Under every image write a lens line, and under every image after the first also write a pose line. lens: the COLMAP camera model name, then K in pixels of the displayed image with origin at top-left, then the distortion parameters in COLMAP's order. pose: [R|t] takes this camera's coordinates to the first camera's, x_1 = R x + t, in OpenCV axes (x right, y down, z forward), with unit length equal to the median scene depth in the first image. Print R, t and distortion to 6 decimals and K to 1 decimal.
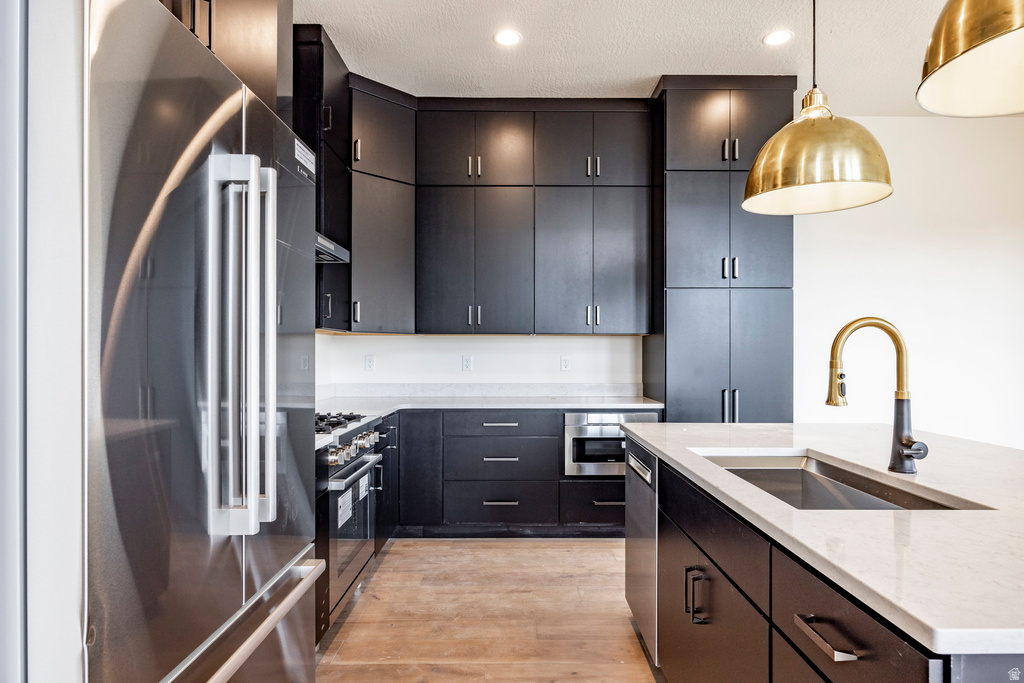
lens RADIAL K [[589.9, 0, 515.9], [0, 589.9, 354.7], [0, 0, 1]] dist [-0.004617, 0.002640]
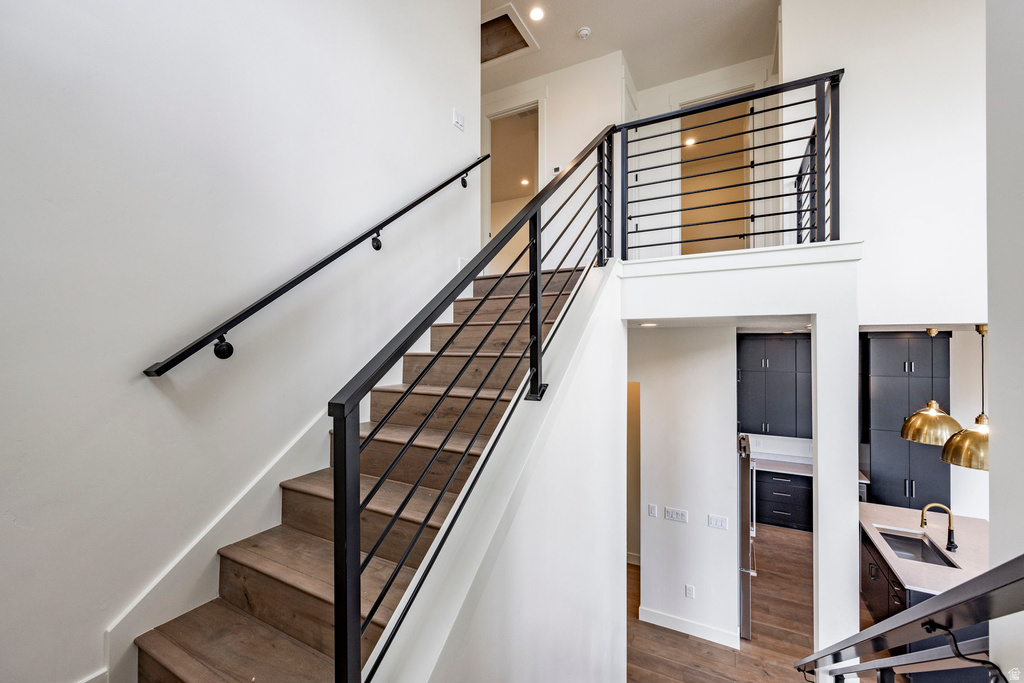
lens RADIAL K [[411.3, 0, 511.5], [0, 411.3, 344.5], [0, 0, 1]] dist [-0.004568, 0.000328]
pose [[0.877285, -0.006620, -0.479924, -0.211108], [0.005783, 0.999978, -0.003221, -0.495261], [0.479935, 0.000050, 0.877304, -1.130949]]
